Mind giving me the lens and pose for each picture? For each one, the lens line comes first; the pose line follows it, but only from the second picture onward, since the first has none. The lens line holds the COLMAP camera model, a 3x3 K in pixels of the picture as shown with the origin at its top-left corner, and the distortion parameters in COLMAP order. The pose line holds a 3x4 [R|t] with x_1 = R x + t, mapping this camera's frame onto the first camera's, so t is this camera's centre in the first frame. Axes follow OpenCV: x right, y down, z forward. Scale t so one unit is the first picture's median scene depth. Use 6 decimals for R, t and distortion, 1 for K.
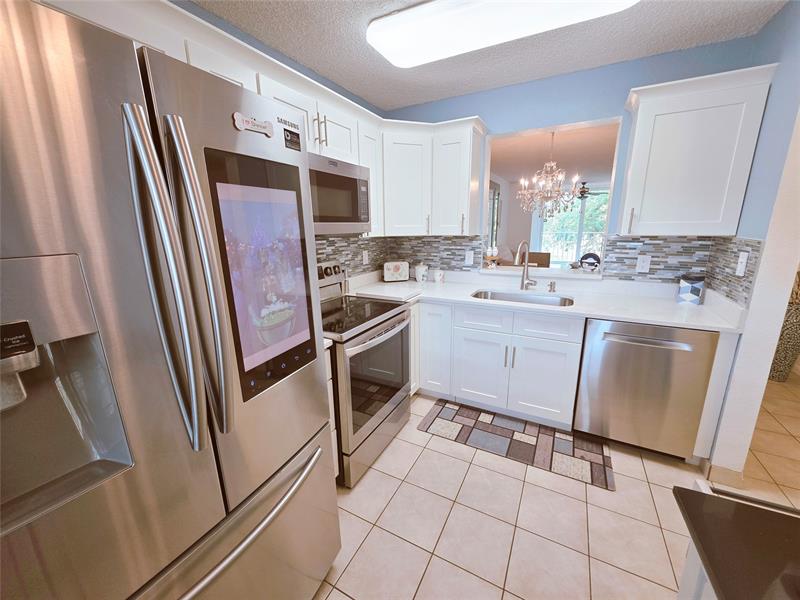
lens RADIAL K [[320.5, 0, 394.5], [0, 320.5, 300.3], [0, 0, 1]] dist [0.000601, 0.000186]
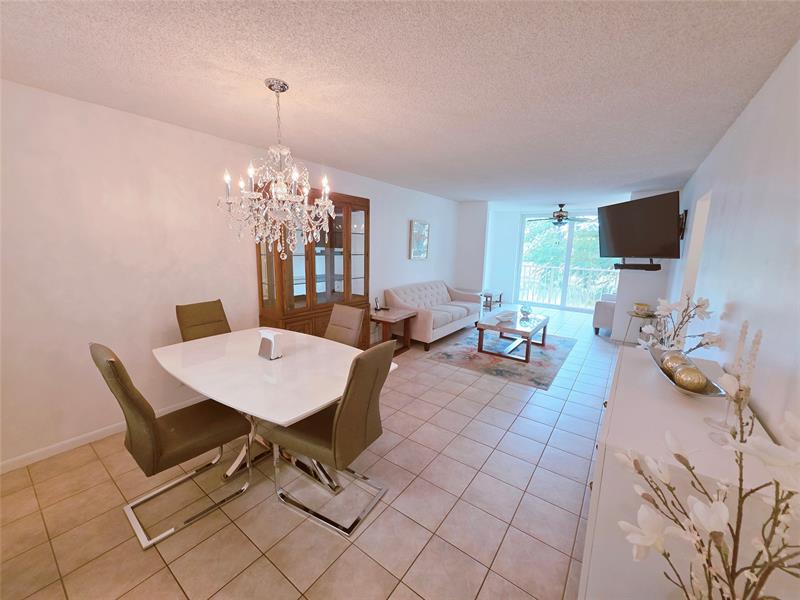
lens RADIAL K [[320.5, 0, 394.5], [0, 320.5, 300.3], [0, 0, 1]] dist [0.000601, 0.000186]
pose [[0.988473, 0.067434, -0.135547, 0.996608], [-0.075943, 0.995388, -0.058608, -0.218320], [0.130970, 0.068227, 0.989036, 0.689444]]
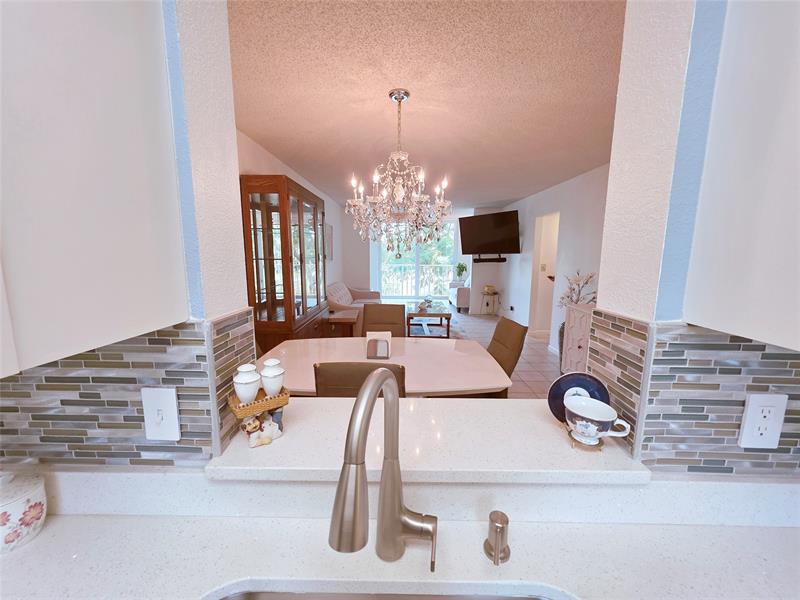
lens RADIAL K [[320.5, 0, 394.5], [0, 320.5, 300.3], [0, 0, 1]] dist [0.000601, 0.000186]
pose [[0.887966, -0.045873, 0.457616, 0.282582], [0.086211, 0.993978, -0.067647, -0.185736], [-0.451757, 0.099520, 0.886573, 0.708252]]
